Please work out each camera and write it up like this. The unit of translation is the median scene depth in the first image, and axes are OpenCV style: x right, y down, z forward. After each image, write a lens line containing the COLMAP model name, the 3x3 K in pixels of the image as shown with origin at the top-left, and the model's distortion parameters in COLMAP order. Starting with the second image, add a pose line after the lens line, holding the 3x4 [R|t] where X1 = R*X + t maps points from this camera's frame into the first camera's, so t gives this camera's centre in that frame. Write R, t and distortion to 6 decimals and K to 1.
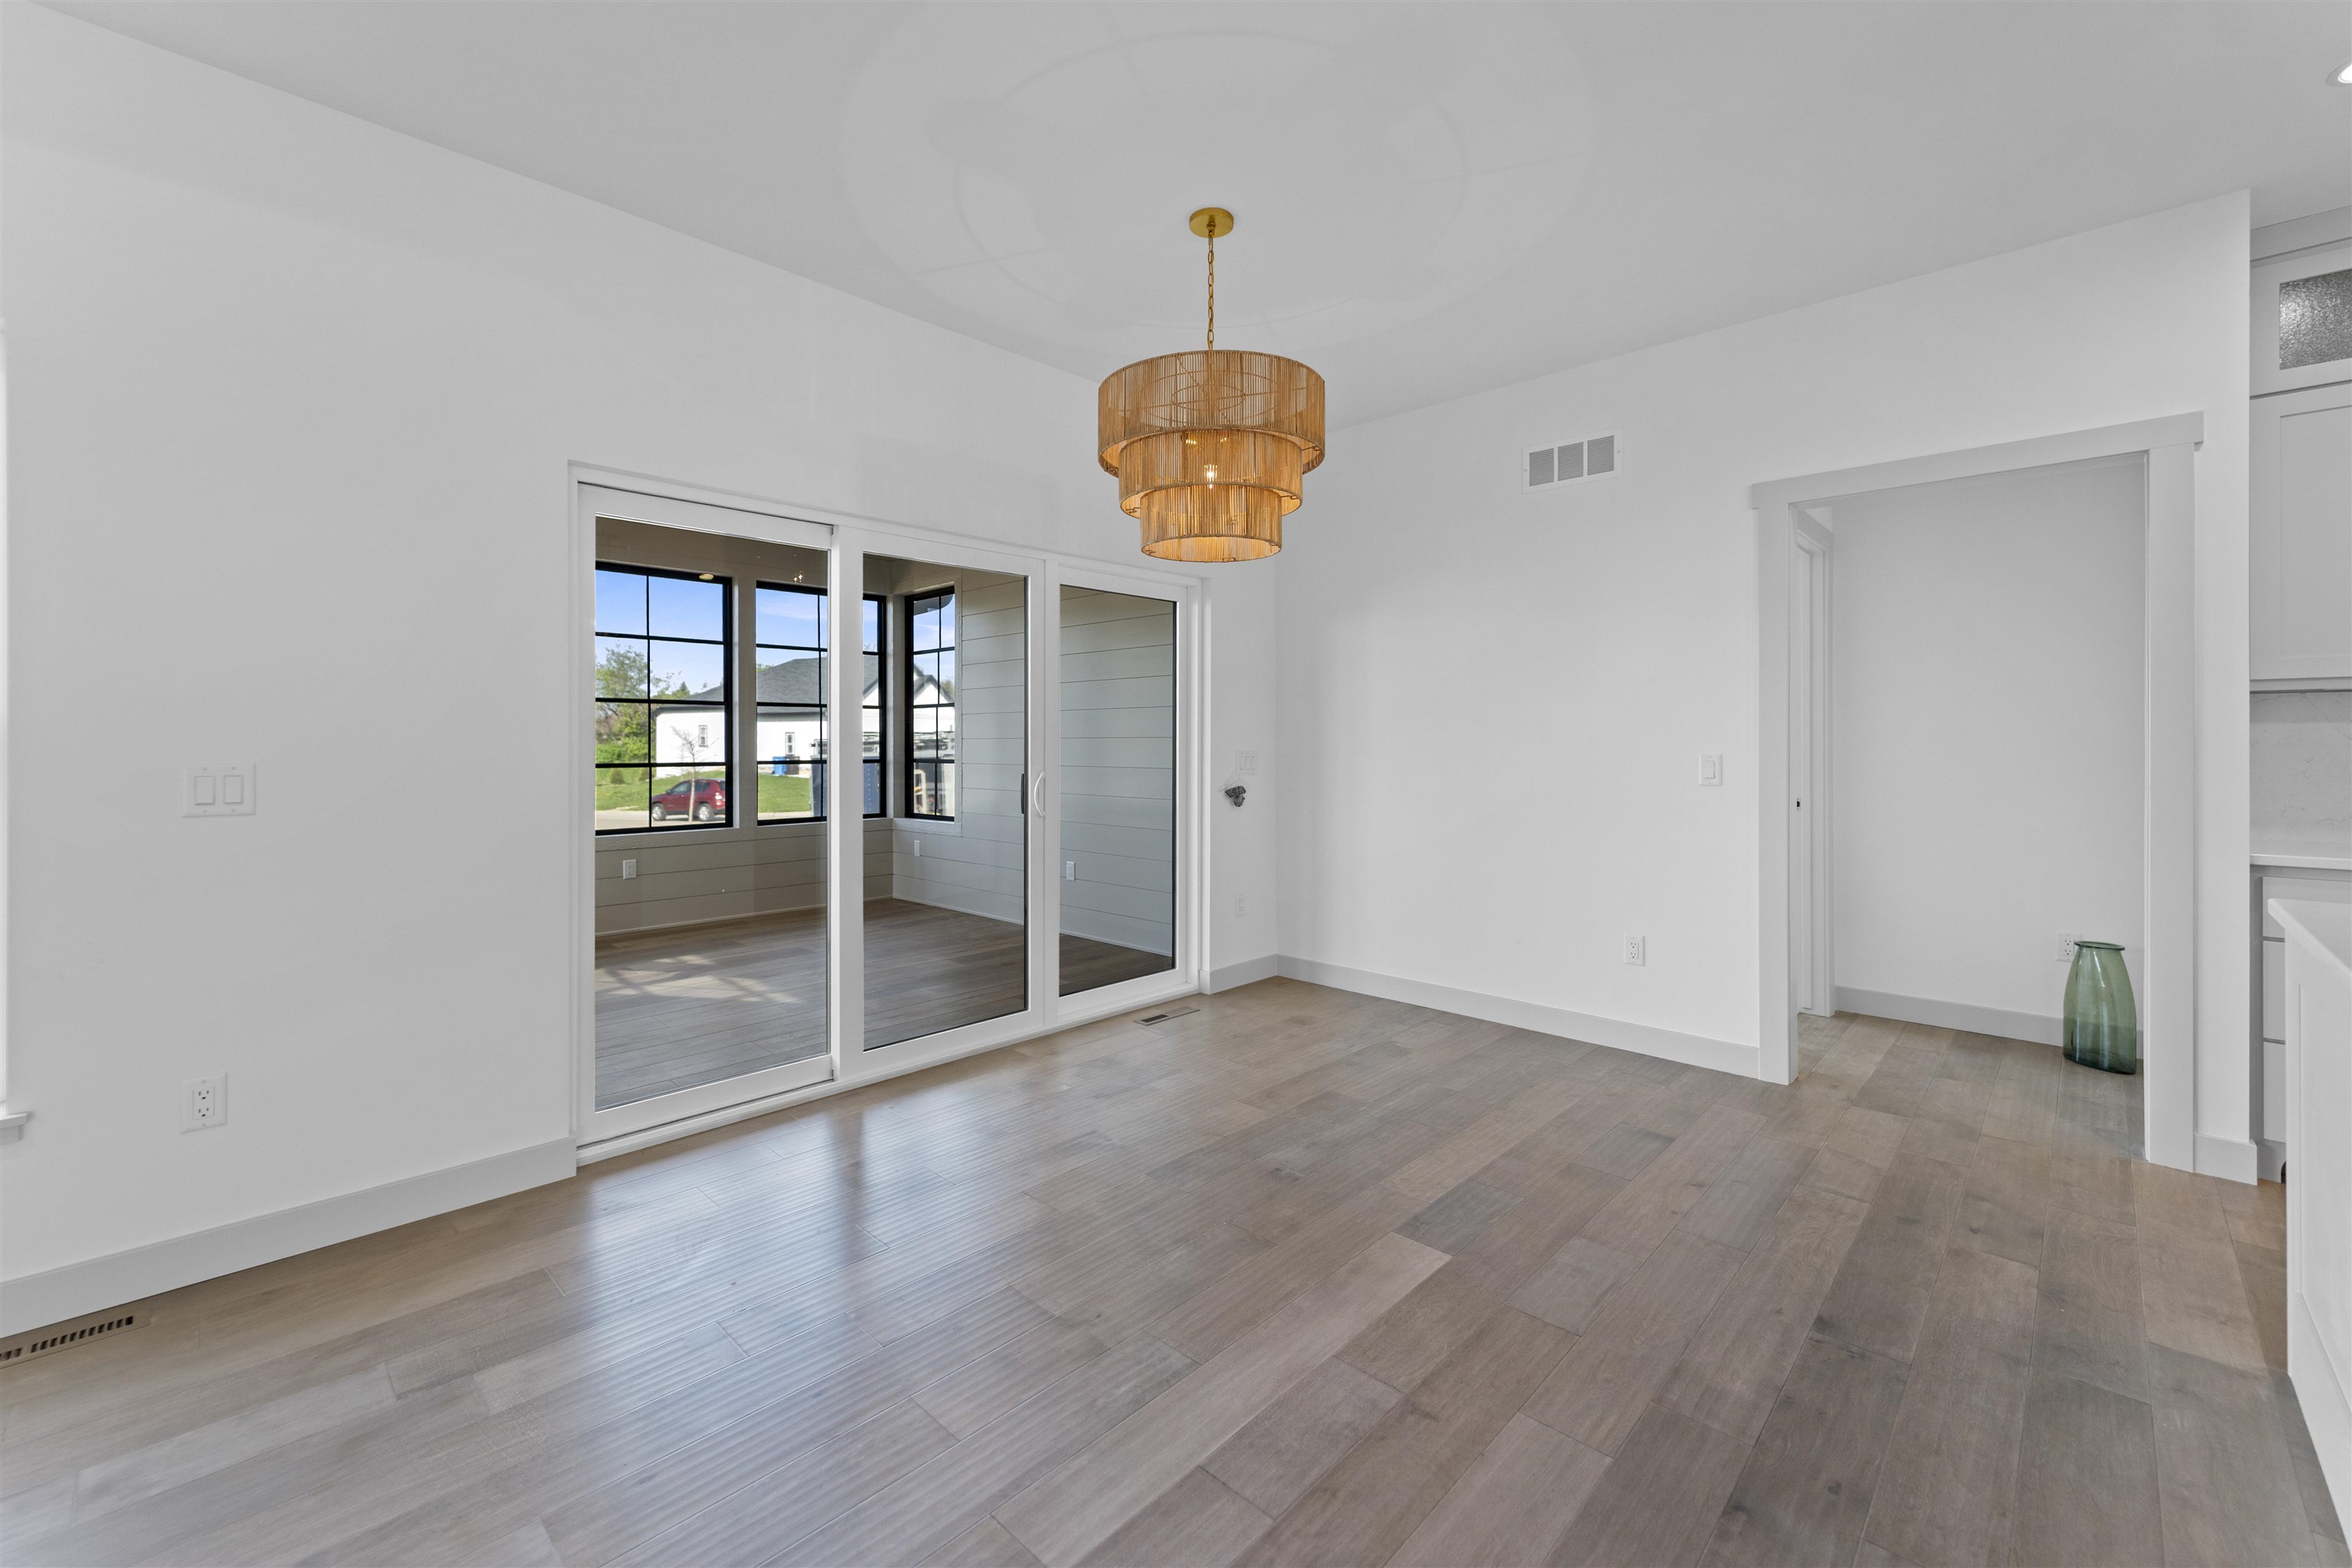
lens RADIAL K [[955.7, 0, 1166.9], [0, 955.7, 741.9], [0, 0, 1]] dist [-0.002145, -0.000288]
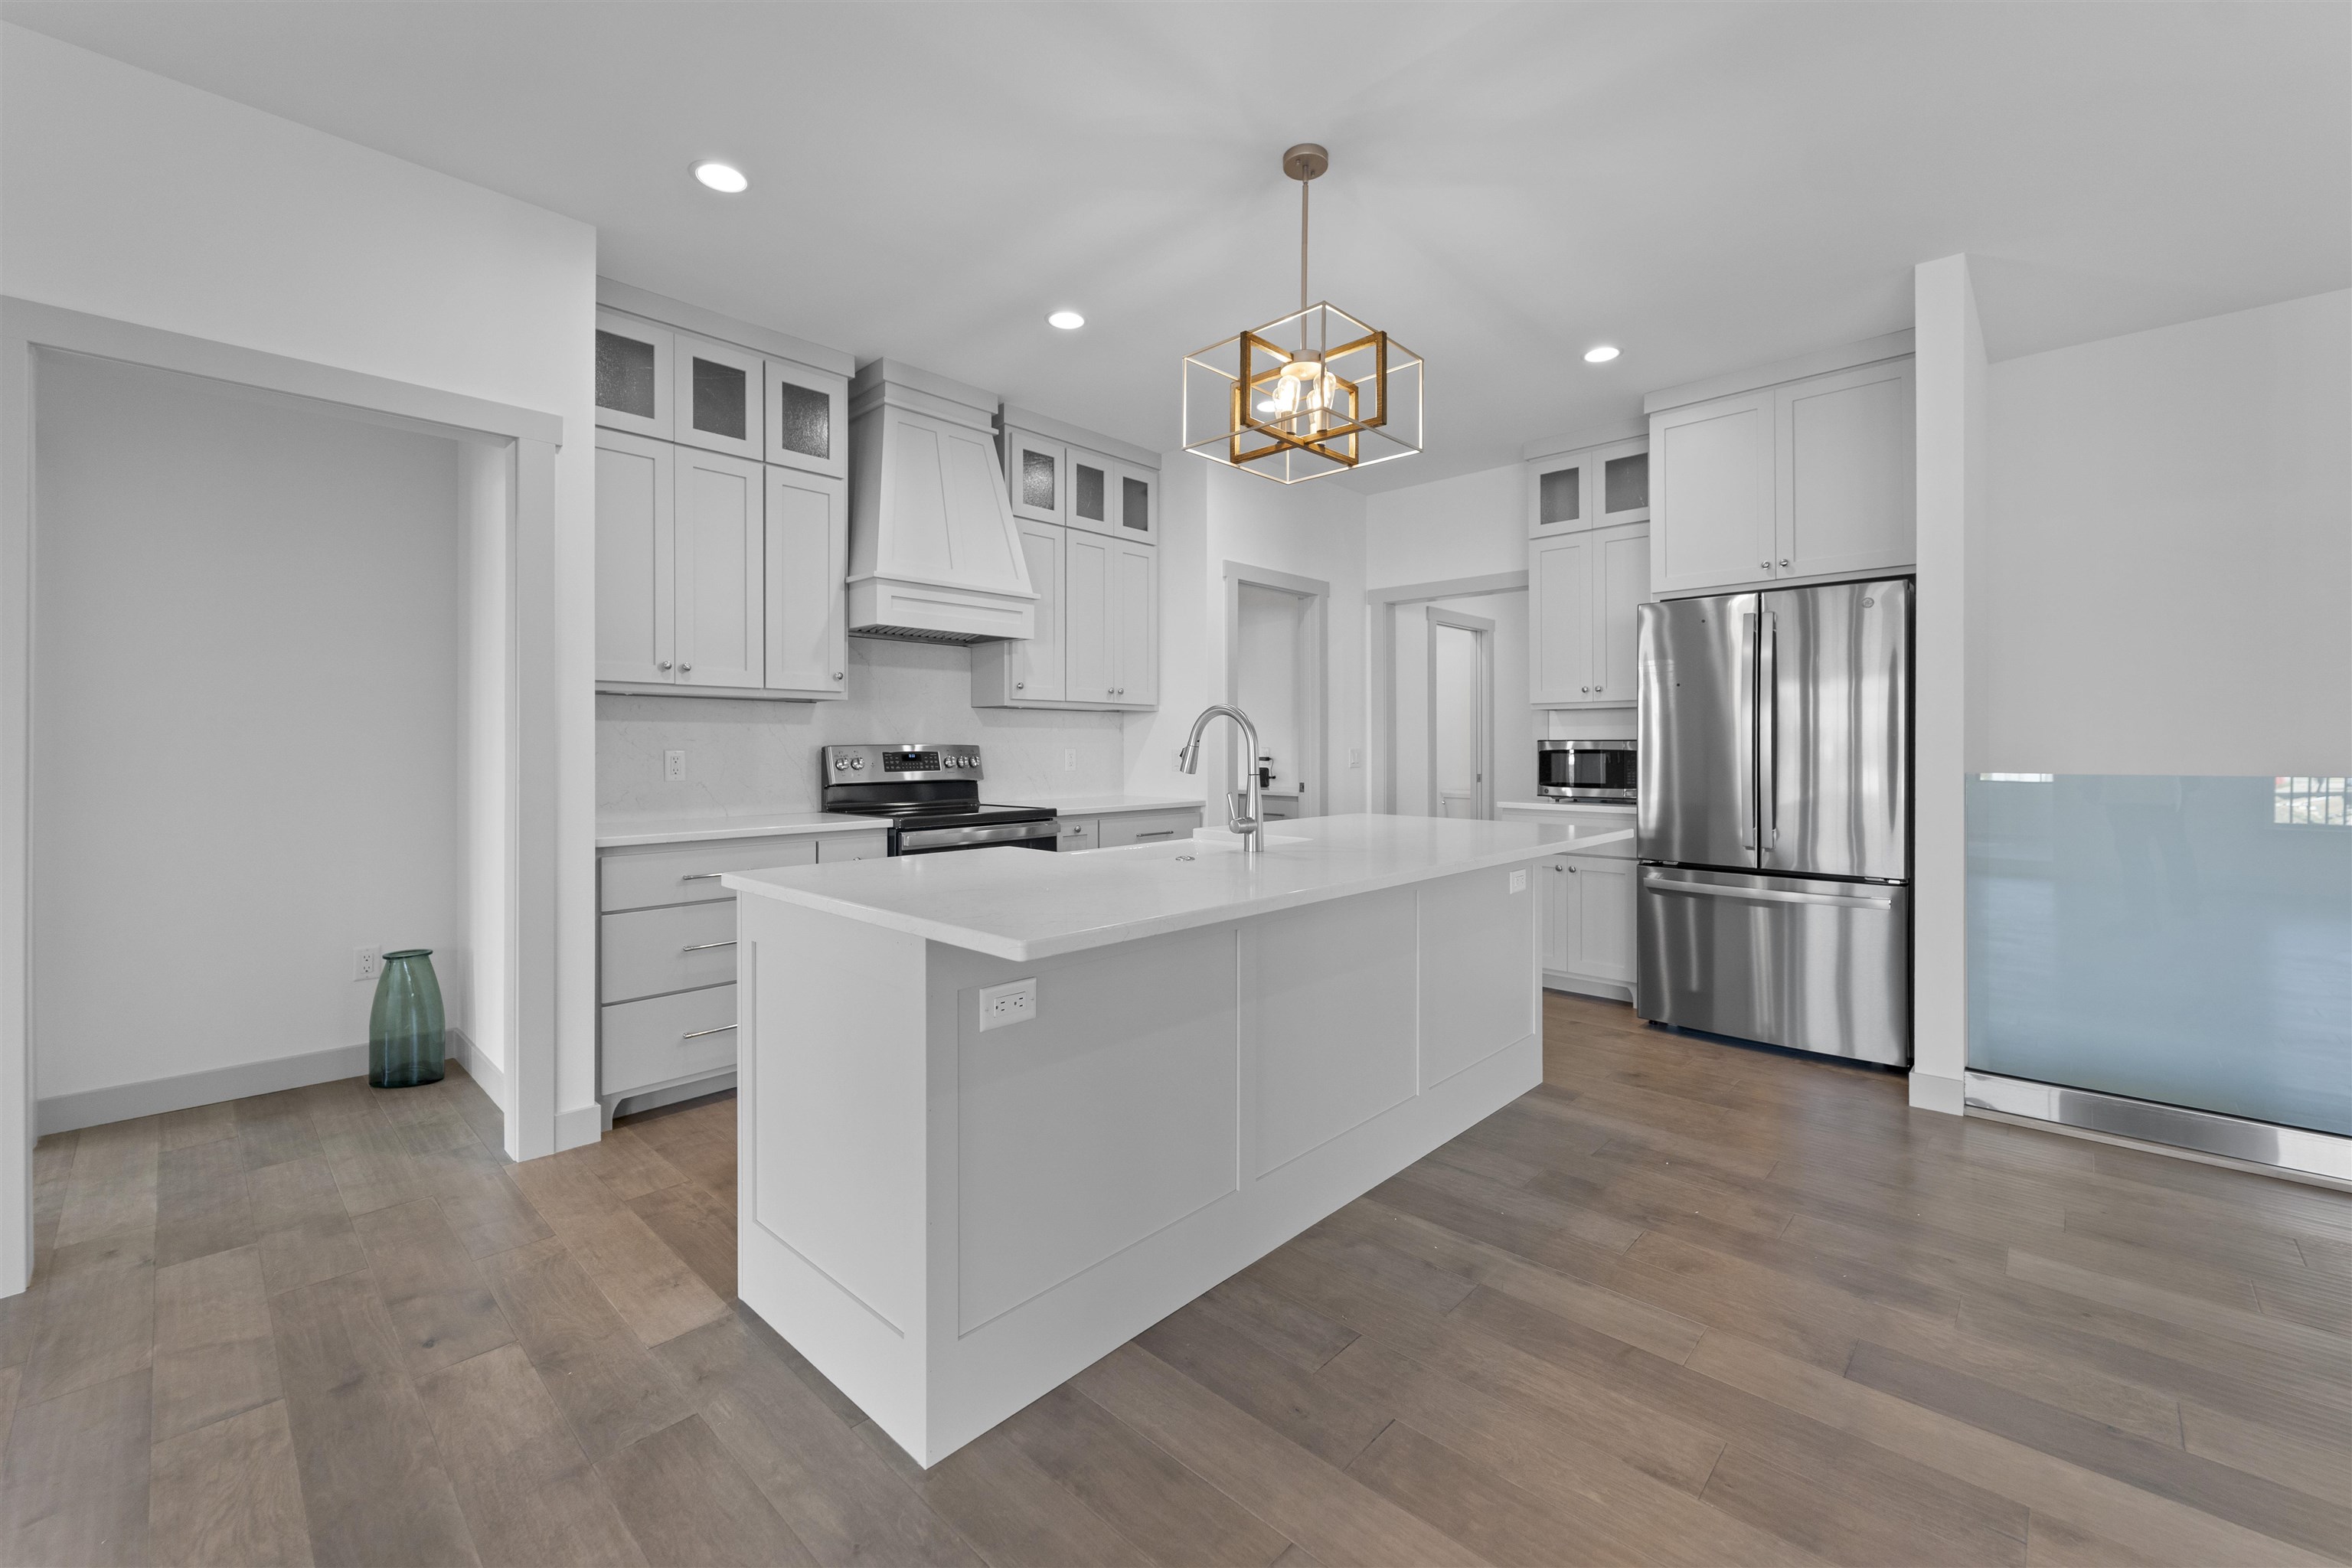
lens RADIAL K [[955.7, 0, 1185.4], [0, 955.7, 742.9], [0, 0, 1]] dist [0.000284, -0.000340]
pose [[-0.015484, 0.004118, 0.999872, 0.028593], [-0.002591, 0.999988, -0.004158, 0.009479], [-0.999877, -0.002655, -0.015473, 0.302190]]
